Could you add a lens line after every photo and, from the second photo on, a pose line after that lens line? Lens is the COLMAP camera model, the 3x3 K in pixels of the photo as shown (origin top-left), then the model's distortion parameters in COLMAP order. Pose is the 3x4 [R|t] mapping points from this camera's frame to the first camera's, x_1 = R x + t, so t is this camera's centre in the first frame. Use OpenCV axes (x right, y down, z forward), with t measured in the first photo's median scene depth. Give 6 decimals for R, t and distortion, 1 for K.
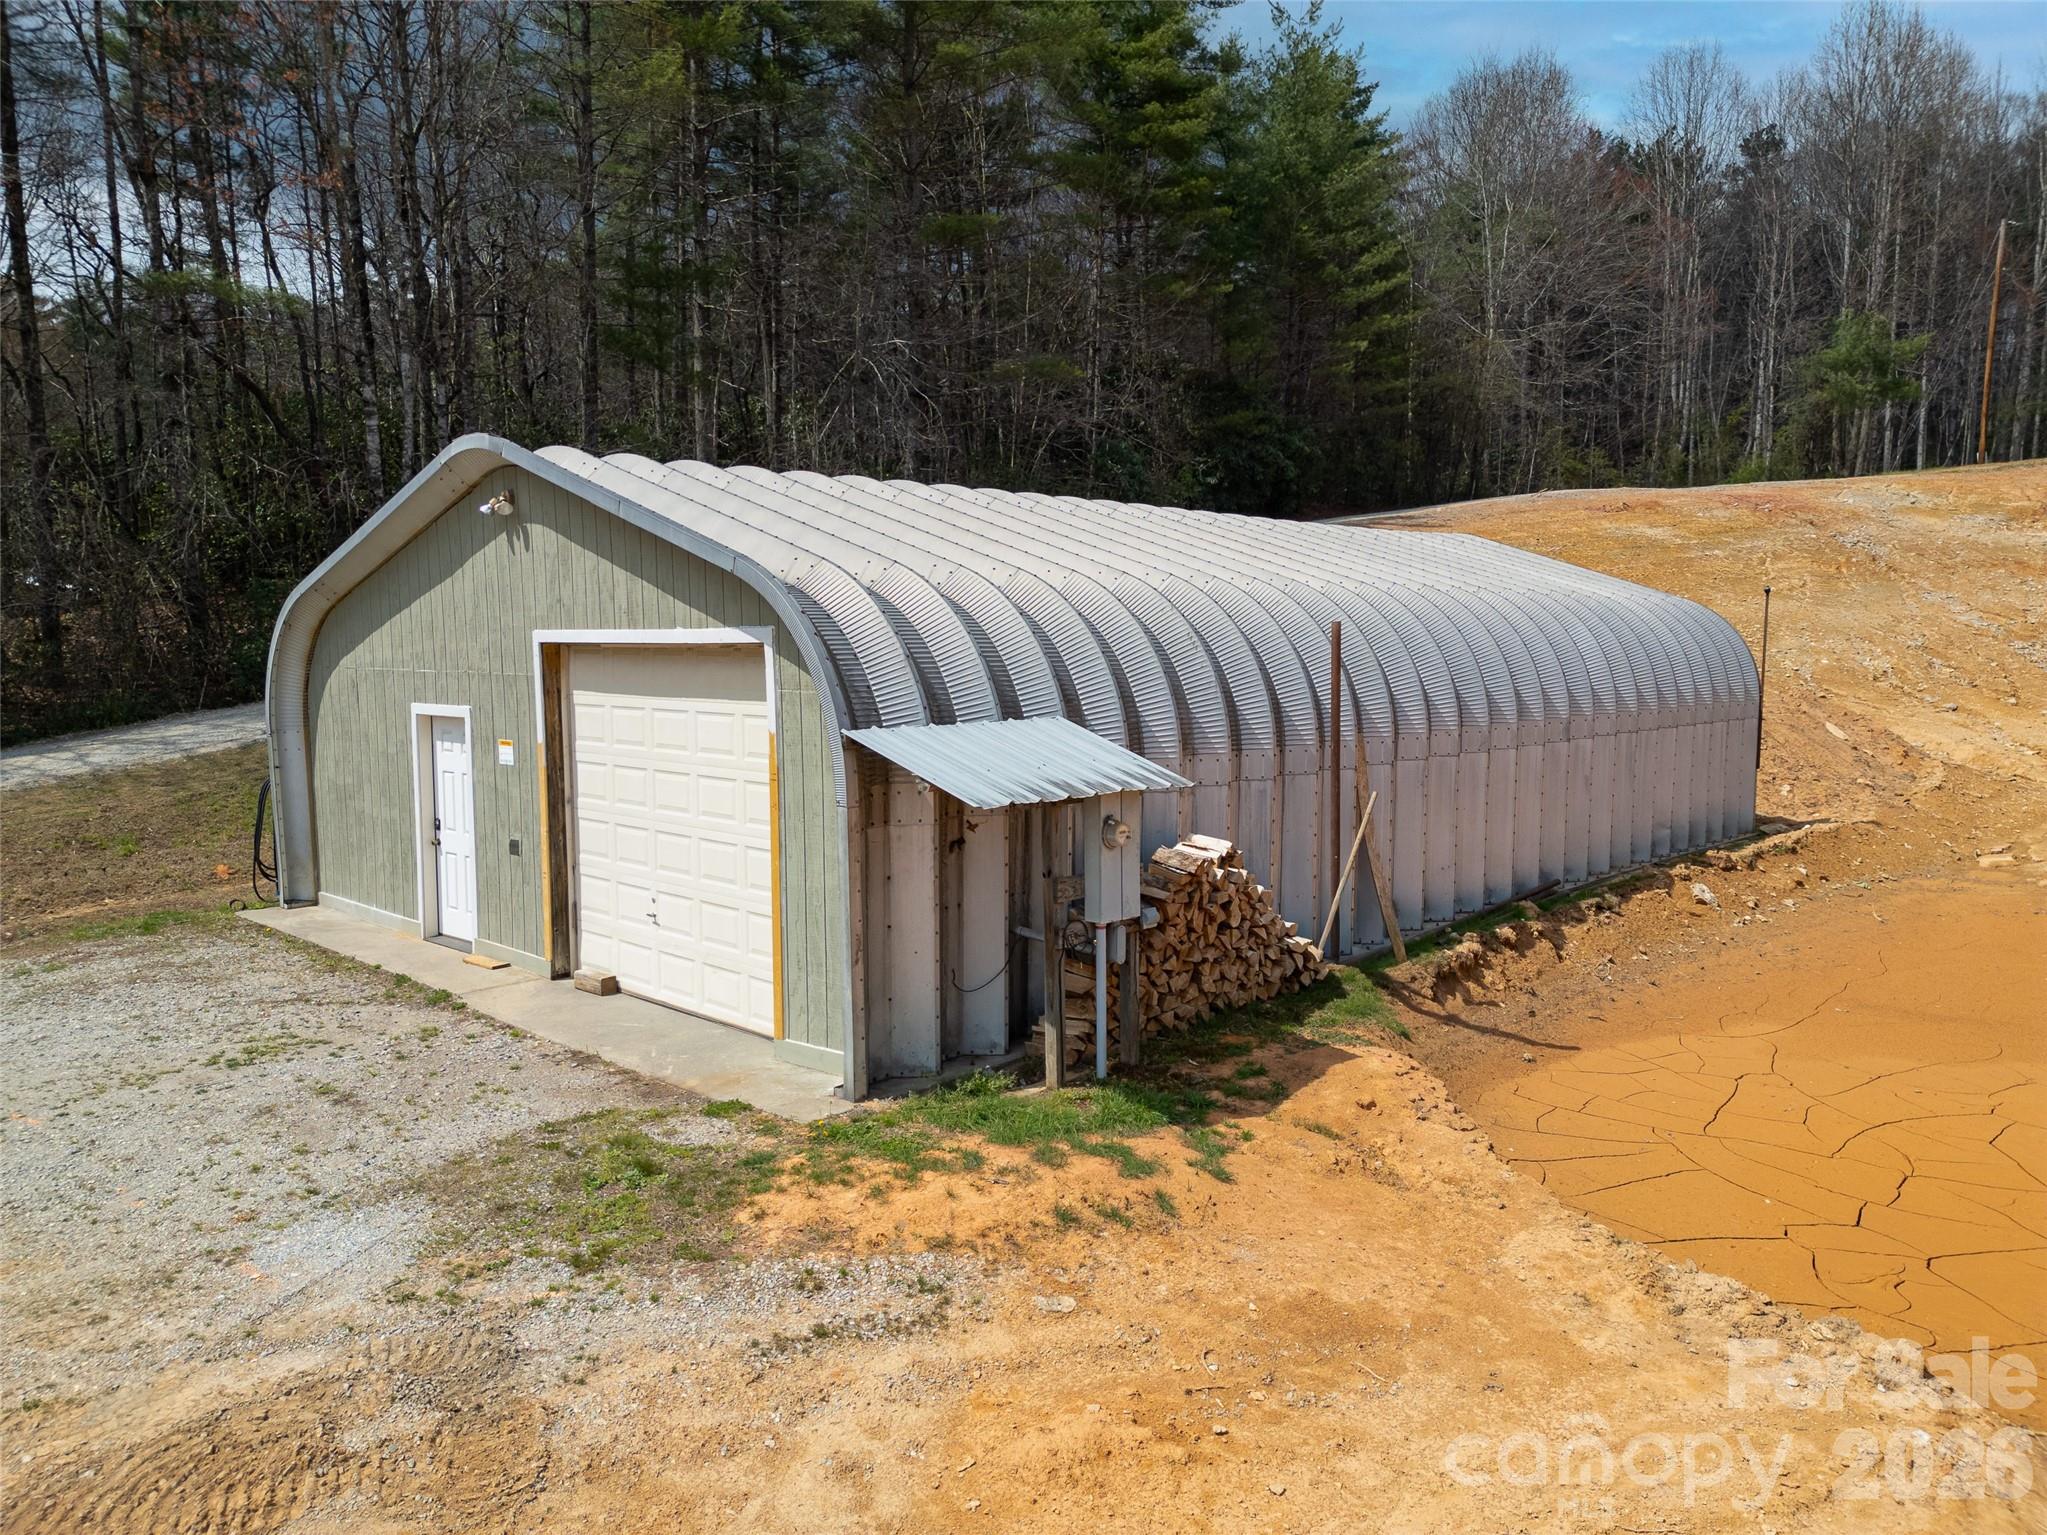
lens RADIAL K [[1441.2, 0, 1027.2], [0, 1441.2, 770.1], [0, 0, 1]] dist [0.086175, -0.070488]
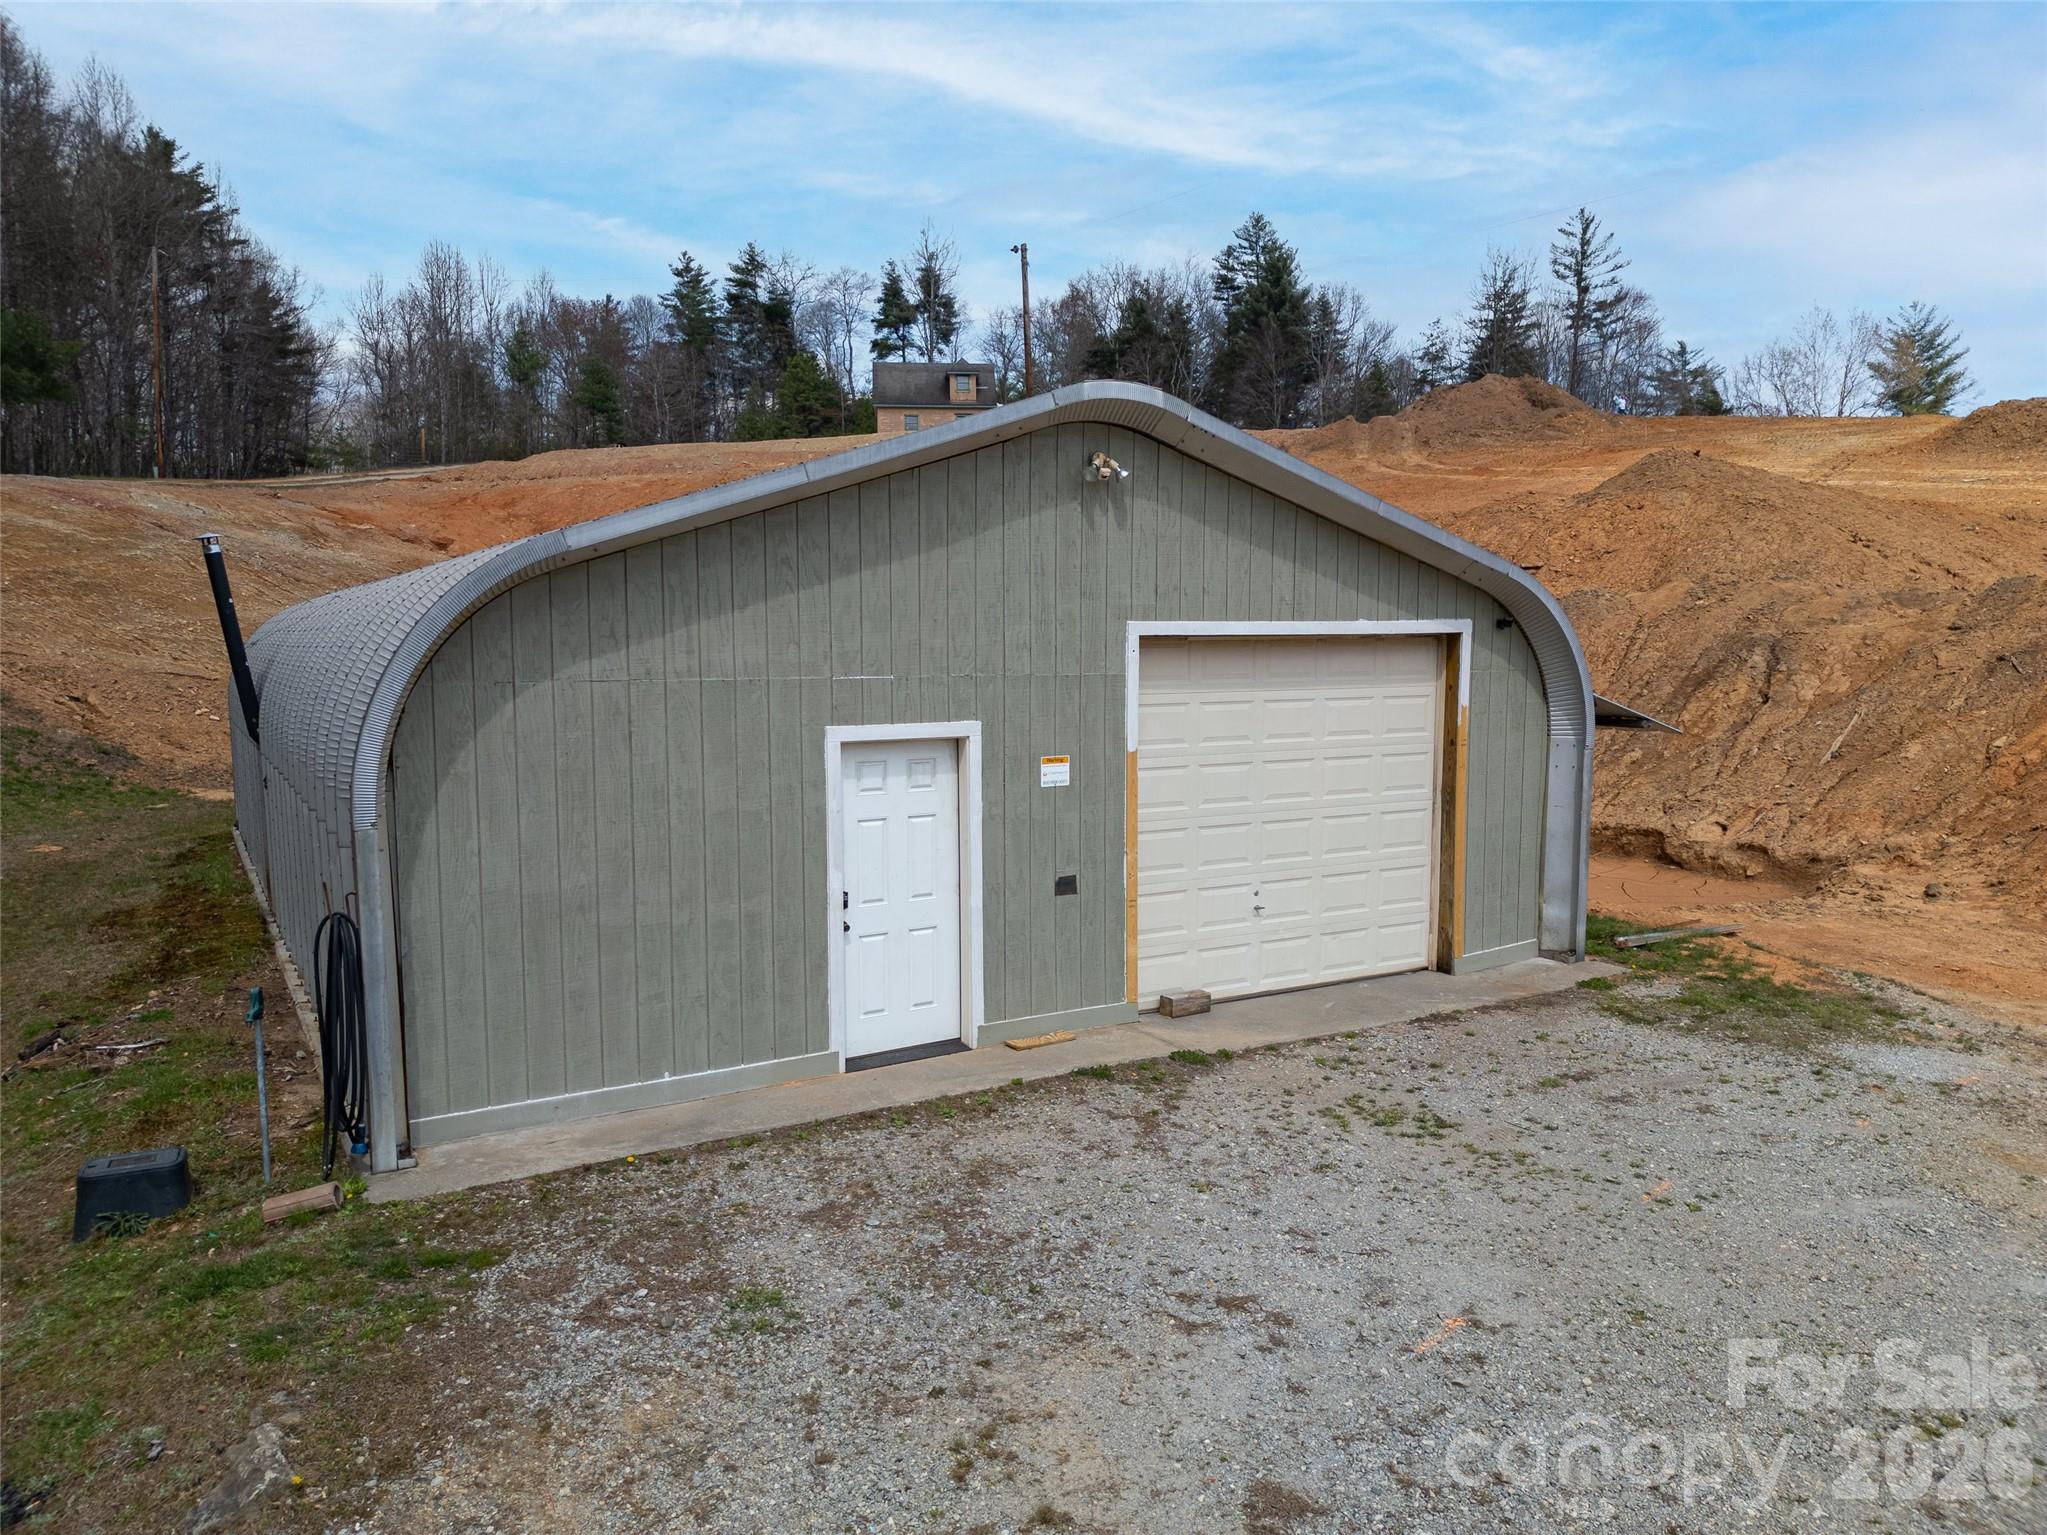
lens RADIAL K [[1441.2, 0, 1027.2], [0, 1441.2, 770.1], [0, 0, 1]] dist [0.086175, -0.070488]
pose [[0.247593, -0.088077, 0.964852, -1.398642], [0.084869, 0.994003, 0.068960, -0.085587], [-0.965140, 0.064812, 0.253583, 1.000927]]
